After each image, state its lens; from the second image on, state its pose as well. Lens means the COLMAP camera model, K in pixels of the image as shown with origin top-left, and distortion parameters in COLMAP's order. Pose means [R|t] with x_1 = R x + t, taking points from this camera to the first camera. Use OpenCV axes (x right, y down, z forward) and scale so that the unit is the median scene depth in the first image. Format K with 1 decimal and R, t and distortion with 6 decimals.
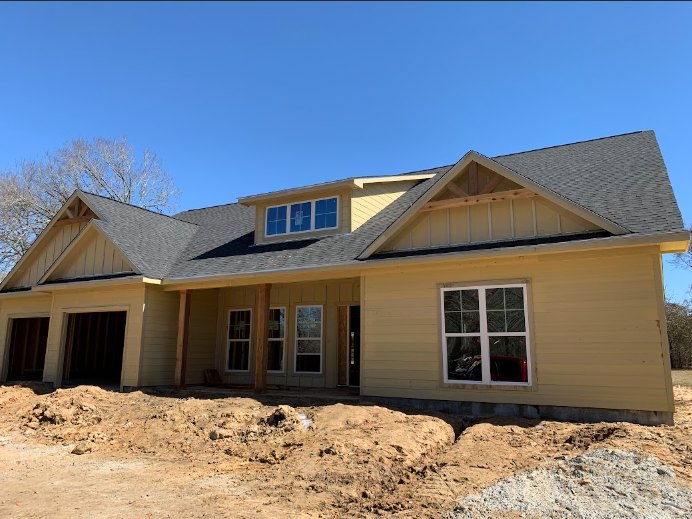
lens RADIAL K [[536.8, 0, 340.5], [0, 536.8, 254.0], [0, 0, 1]] dist [0.025528, -0.013224]
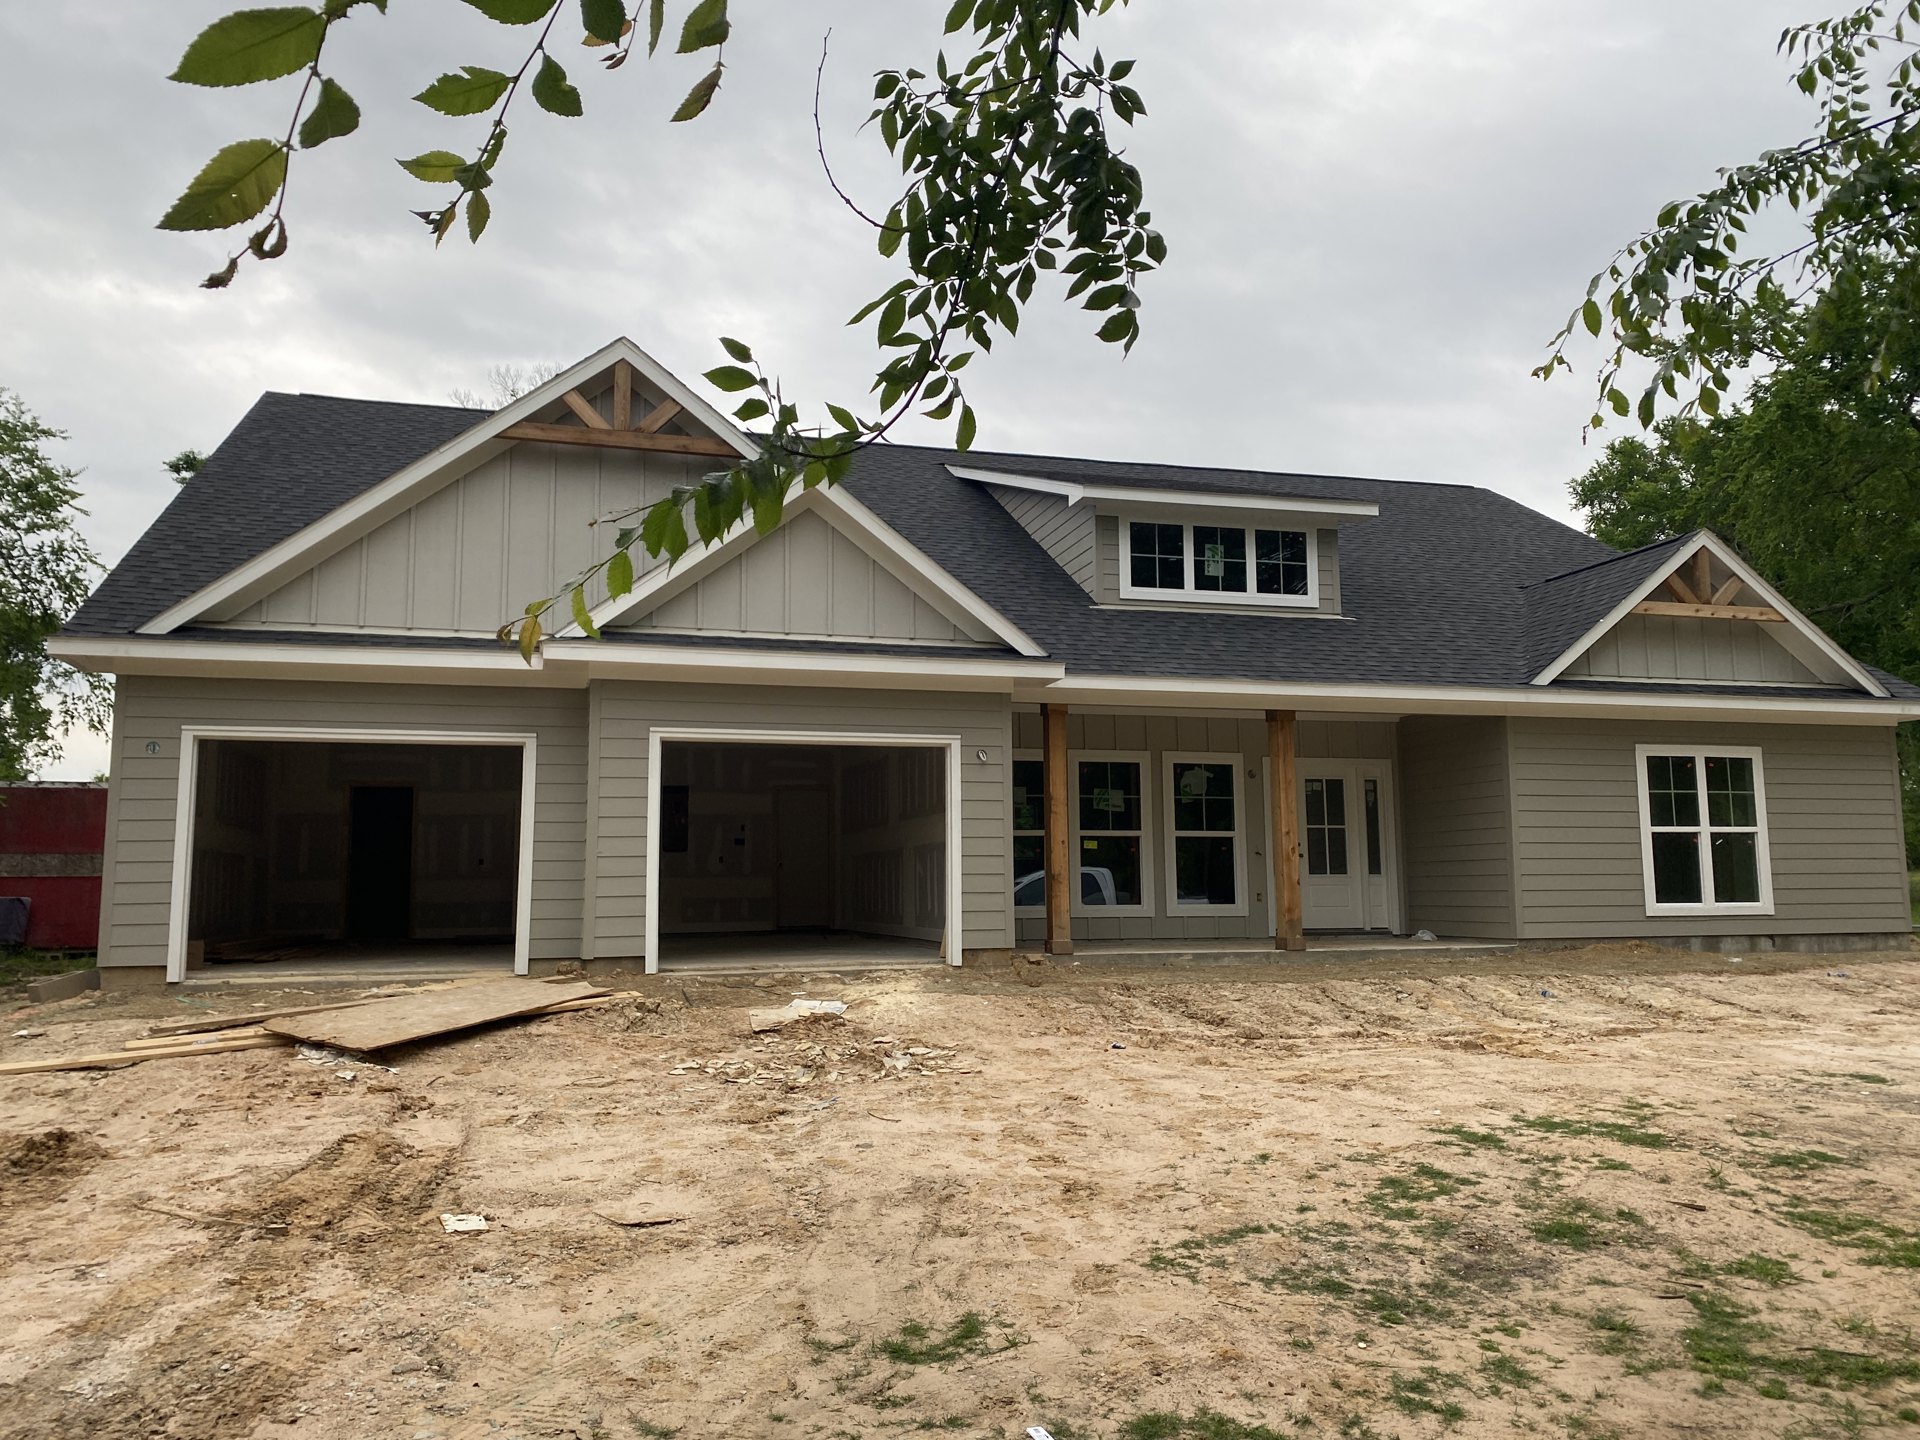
lens RADIAL K [[1482.0, 0, 951.2], [0, 1482.0, 714.6], [0, 0, 1]] dist [-0.015037, 0.016574]
pose [[0.696217, 0.076888, 0.713702, -1.485809], [-0.120385, 0.992672, 0.010493, 0.098524], [-0.707665, -0.093224, 0.700371, 0.402412]]
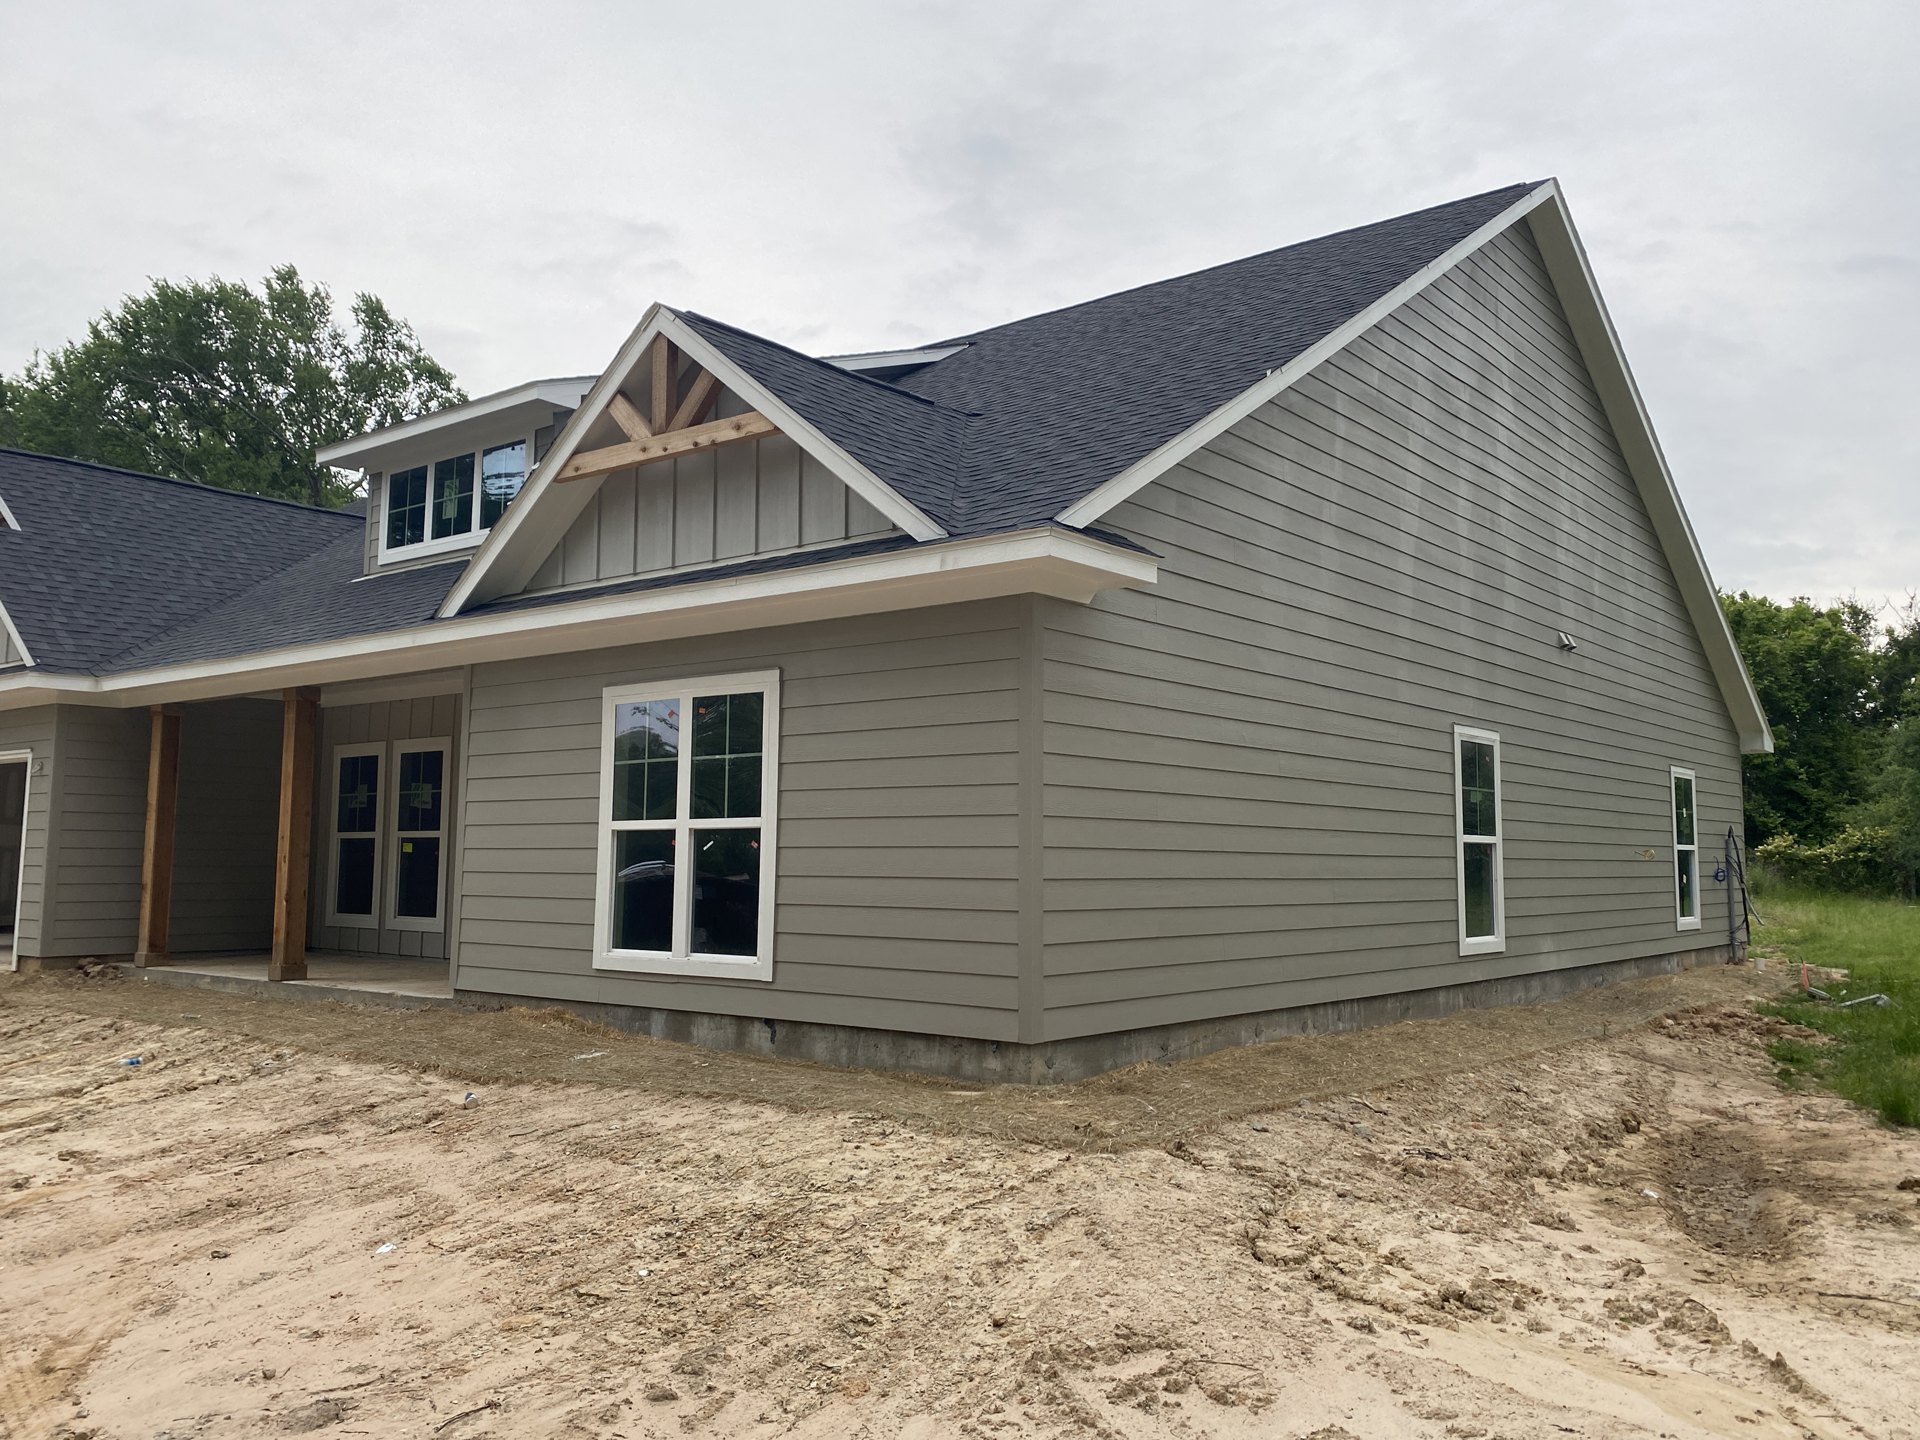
lens RADIAL K [[1594.1, 0, 968.7], [0, 1594.1, 707.1], [0, 0, 1]] dist [0.007137, -0.017520]
pose [[0.988761, -0.014954, -0.148756, 0.577980], [0.027831, 0.996004, 0.084866, -0.012895], [0.146892, -0.088052, 0.985226, -0.014356]]
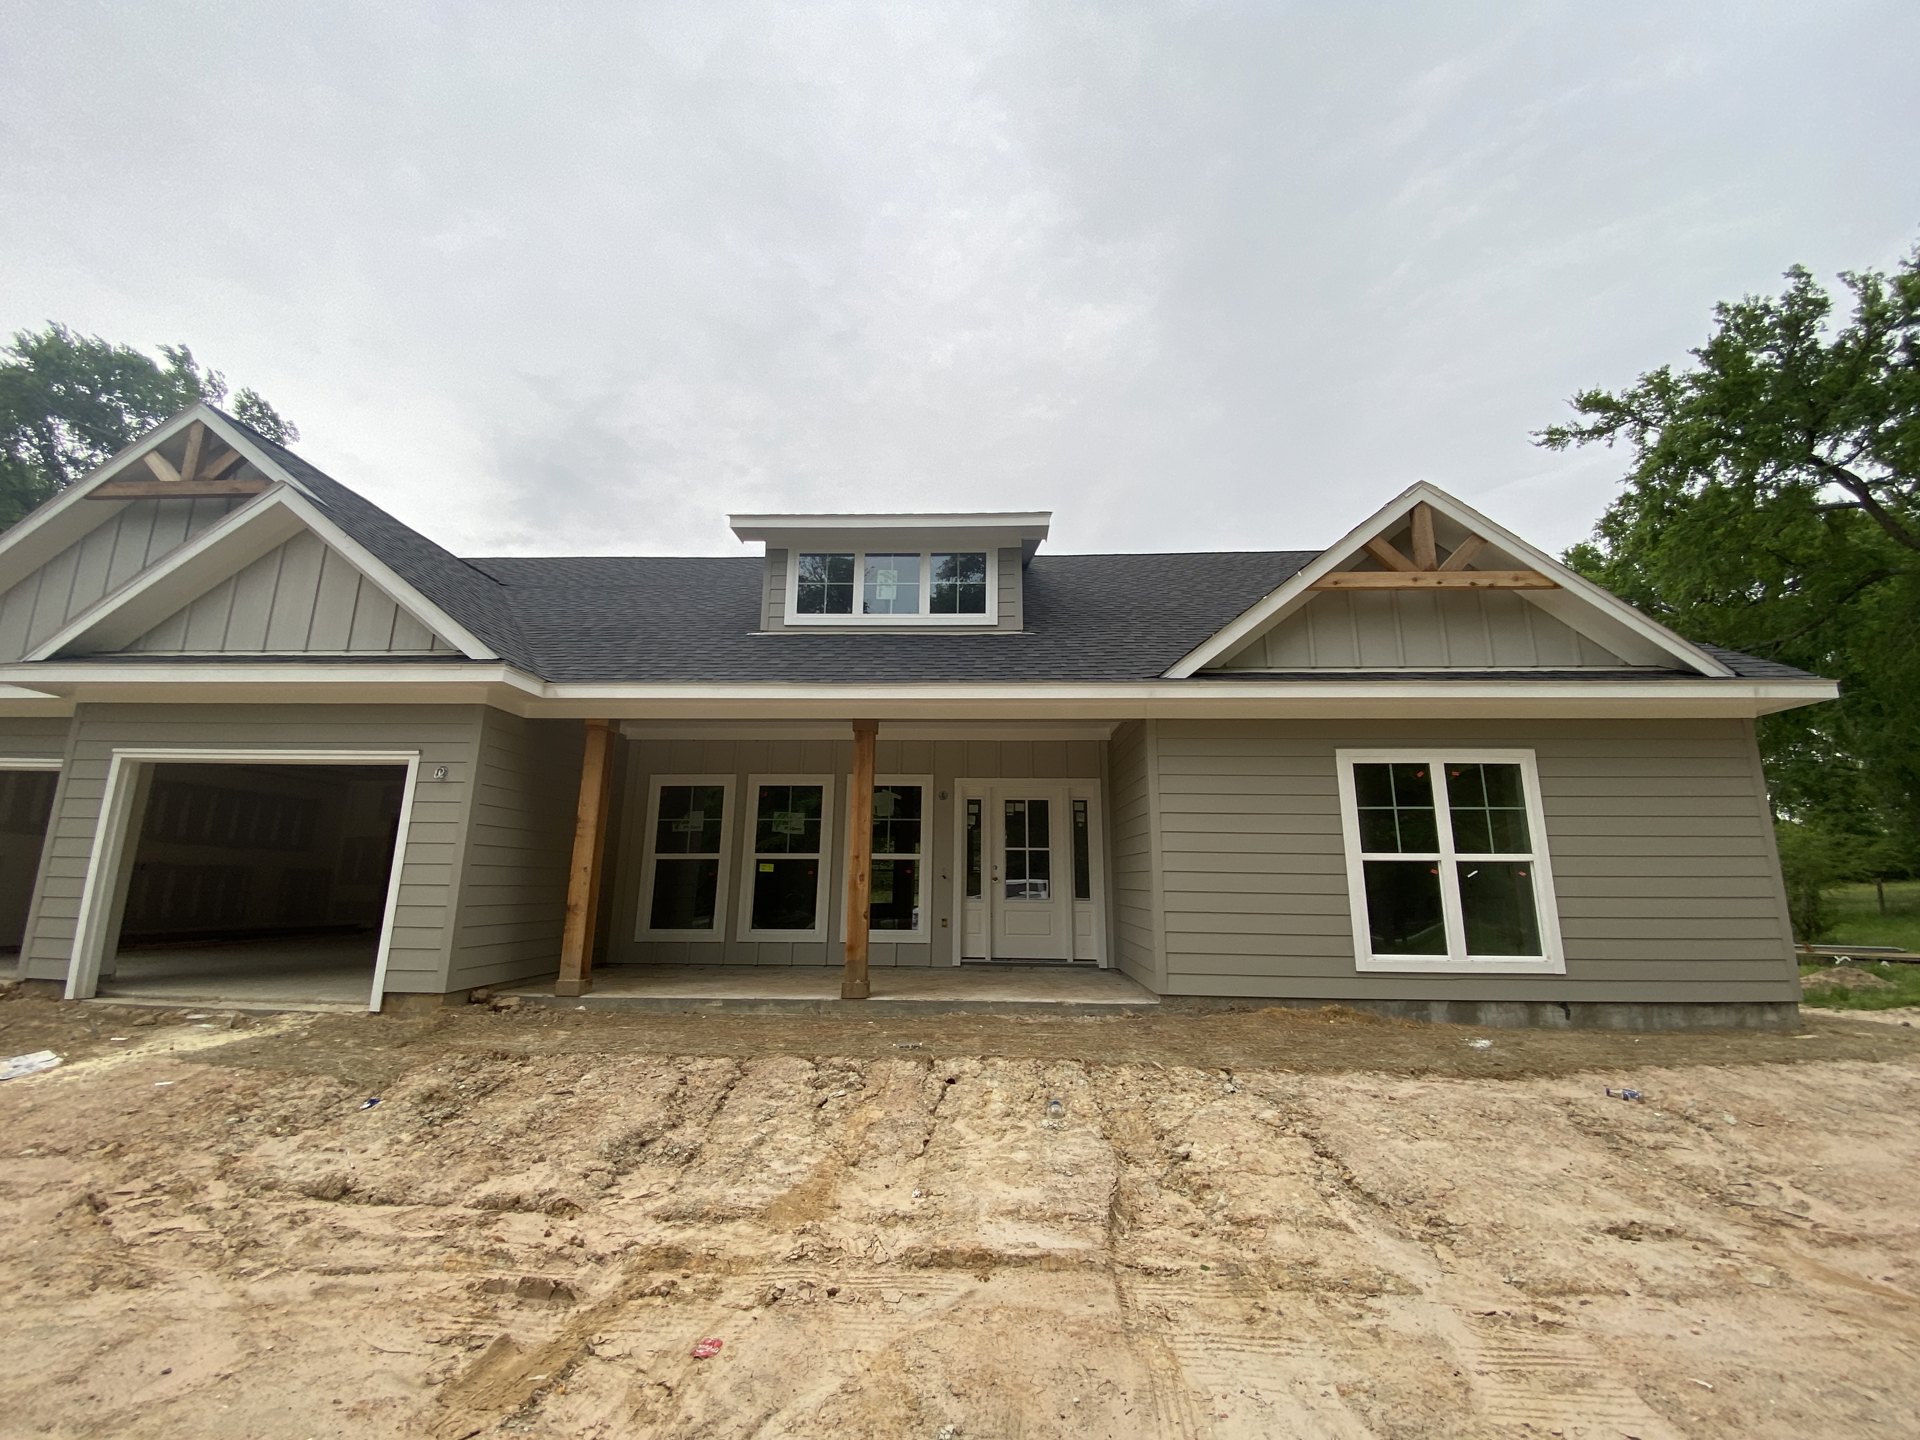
lens RADIAL K [[780.8, 0, 961.9], [0, 780.8, 713.6], [0, 0, 1]] dist [-0.002260, -0.002329]
pose [[0.883321, 0.098821, 0.458235, -0.423601], [-0.089466, 0.995098, -0.042139, 0.084821], [-0.460153, -0.003774, 0.887832, 0.544290]]
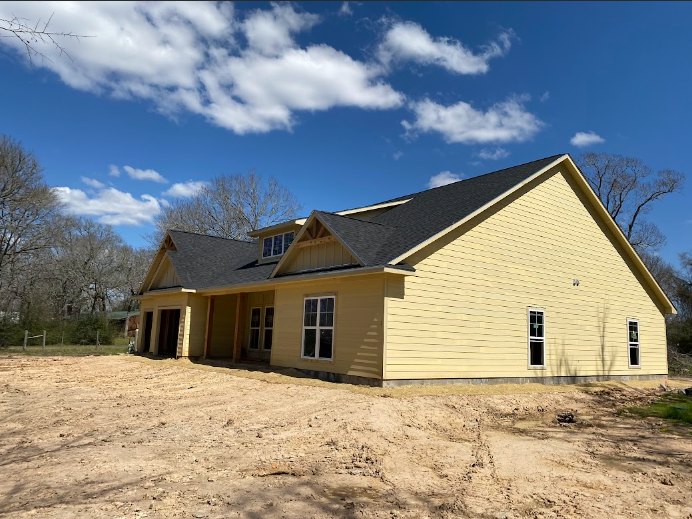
lens RADIAL K [[536.8, 0, 355.3], [0, 536.8, 245.3], [0, 0, 1]] dist [0.025528, -0.013224]
pose [[0.934763, -0.034347, -0.353608, 0.877538], [0.036715, 0.999326, -0.000011, -0.083046], [0.353370, -0.012972, 0.935394, -0.404010]]
